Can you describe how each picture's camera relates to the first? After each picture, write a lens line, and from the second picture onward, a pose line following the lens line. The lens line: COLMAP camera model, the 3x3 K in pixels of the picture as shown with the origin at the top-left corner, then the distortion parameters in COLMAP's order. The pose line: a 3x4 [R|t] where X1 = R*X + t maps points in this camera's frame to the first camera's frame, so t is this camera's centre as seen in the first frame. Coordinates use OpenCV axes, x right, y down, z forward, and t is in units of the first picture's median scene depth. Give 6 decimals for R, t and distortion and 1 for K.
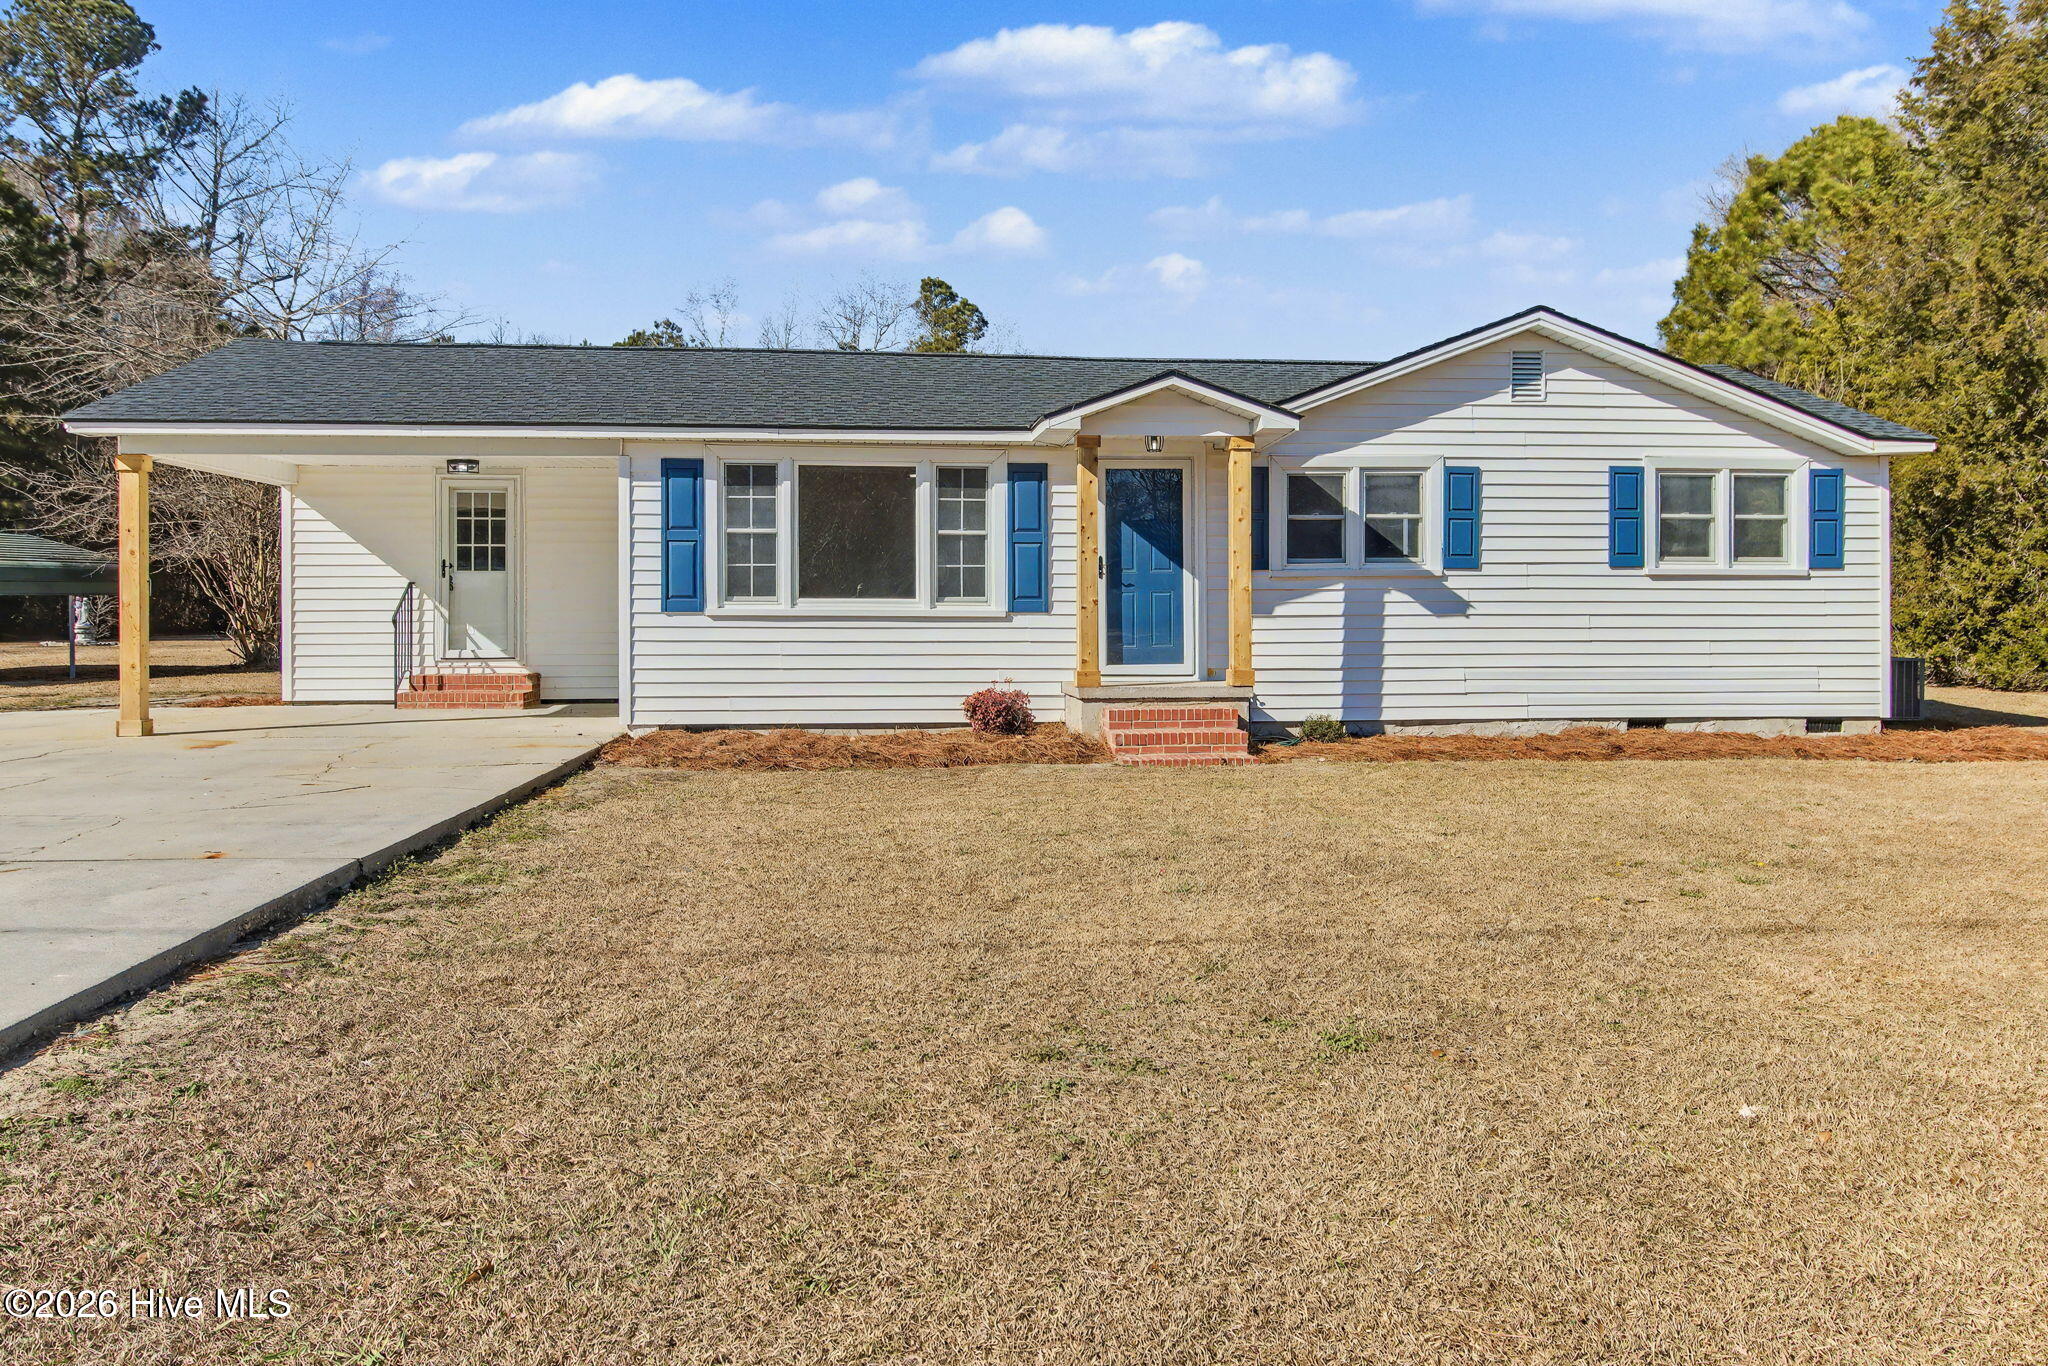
lens RADIAL K [[1495.1, 0, 1021.4], [0, 1495.1, 634.0], [0, 0, 1]] dist [0.005661, 0.005250]
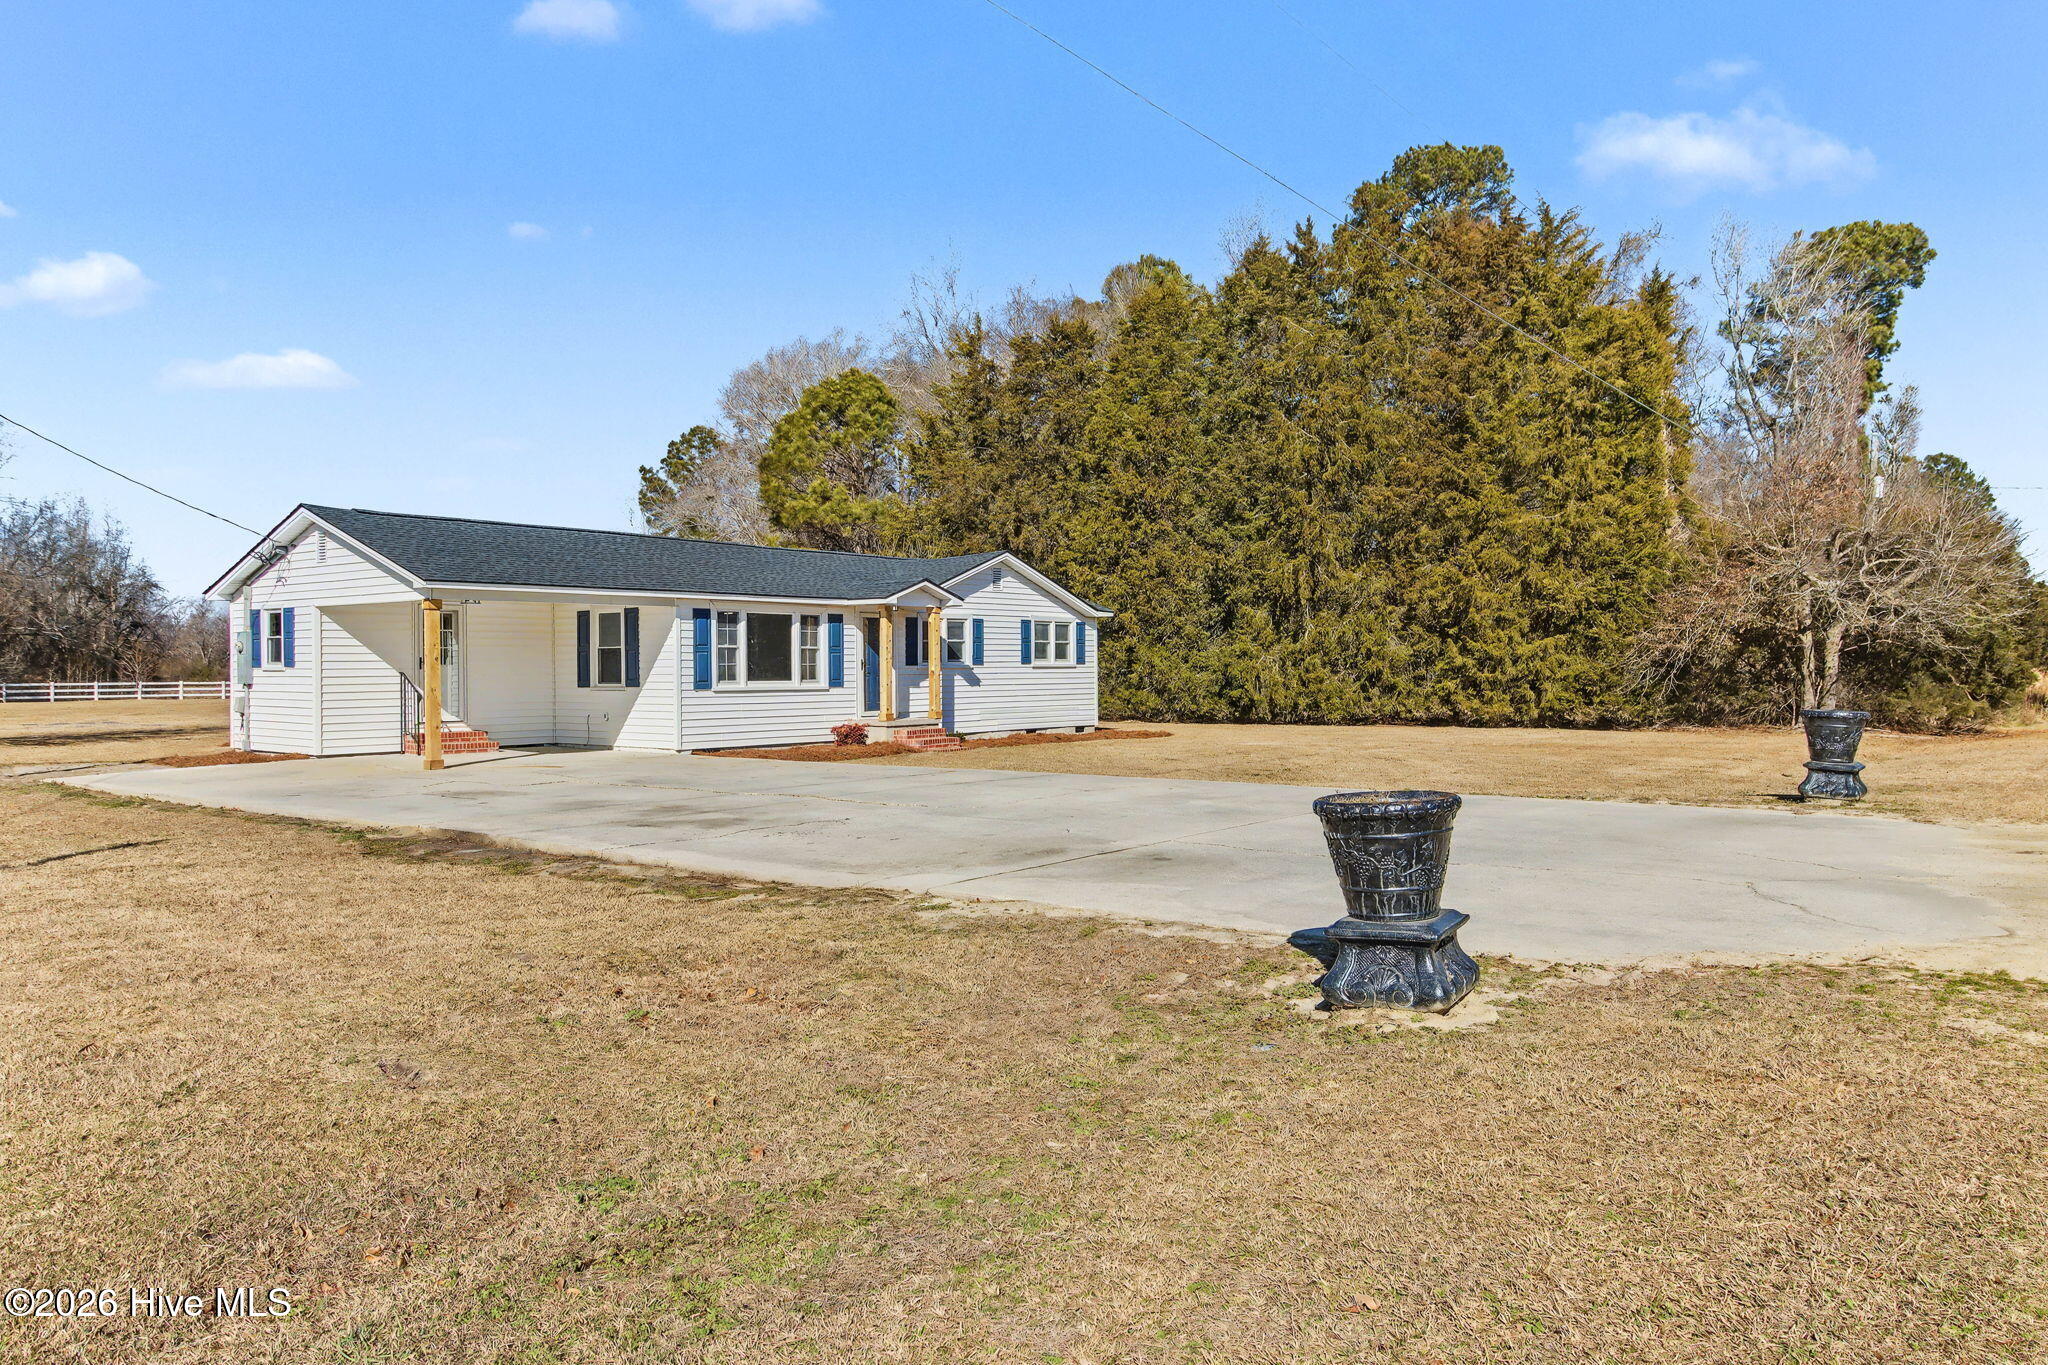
lens RADIAL K [[1398.4, 0, 1028.3], [0, 1398.4, 712.6], [0, 0, 1]] dist [0.007150, 0.001105]
pose [[0.697239, -0.027968, 0.716292, -1.126944], [0.018425, 0.999608, 0.021095, -0.014178], [-0.716601, -0.001510, 0.697481, -0.497794]]
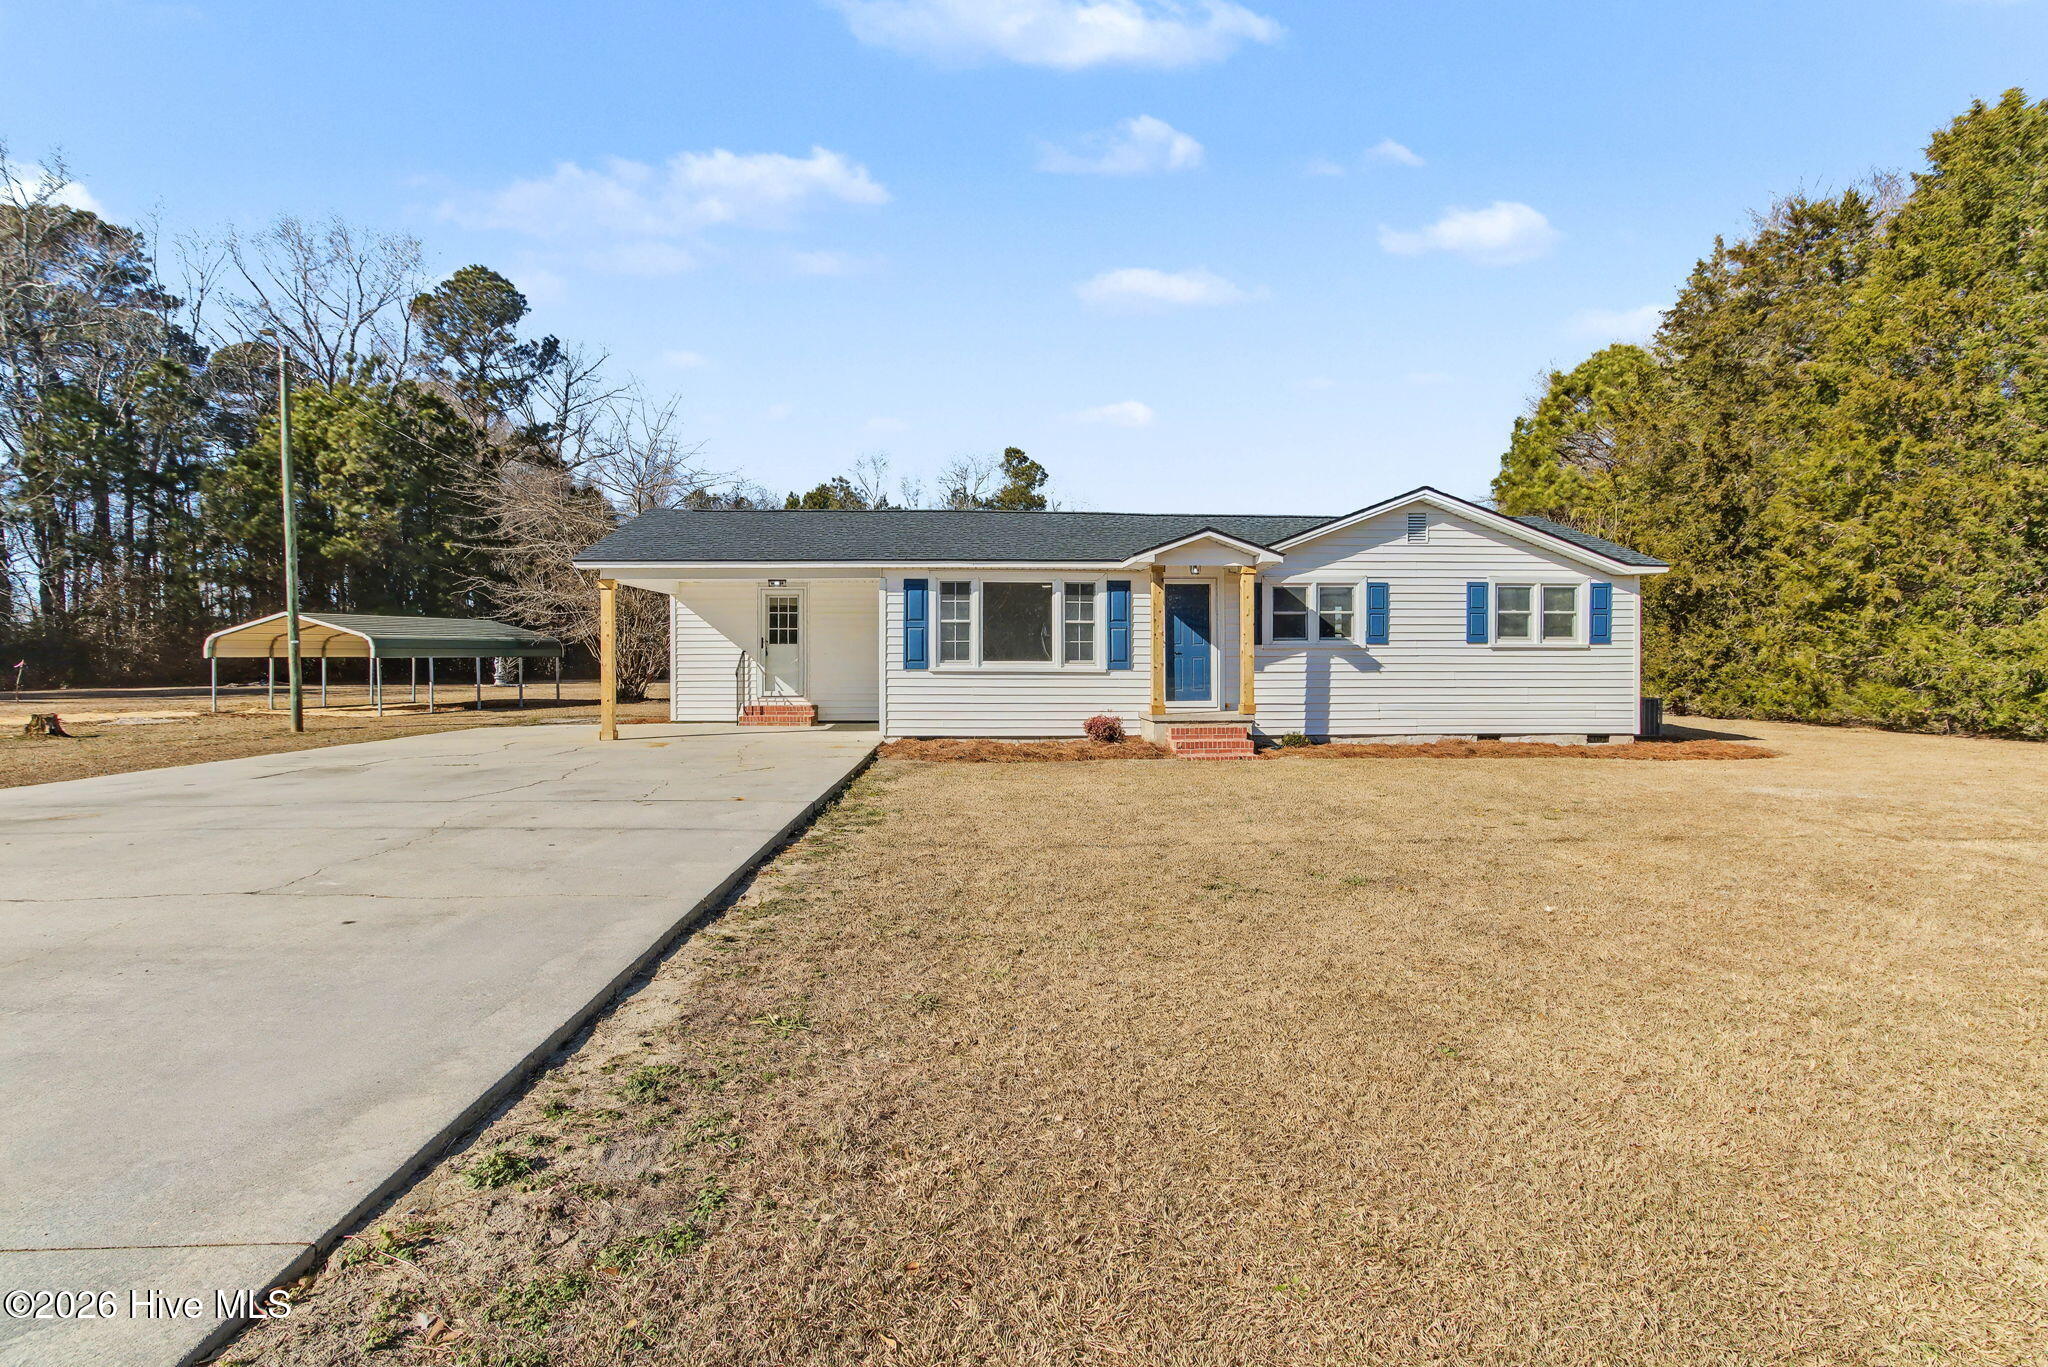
lens RADIAL K [[1000.0, 0, 1018.5], [0, 1000.0, 675.7], [0, 0, 1]] dist [-0.070237, 0.105198]
pose [[0.999052, 0.001542, -0.043504, -0.056370], [-0.001728, 0.999990, -0.004243, -0.002646], [0.043497, 0.004314, 0.999044, -0.118575]]
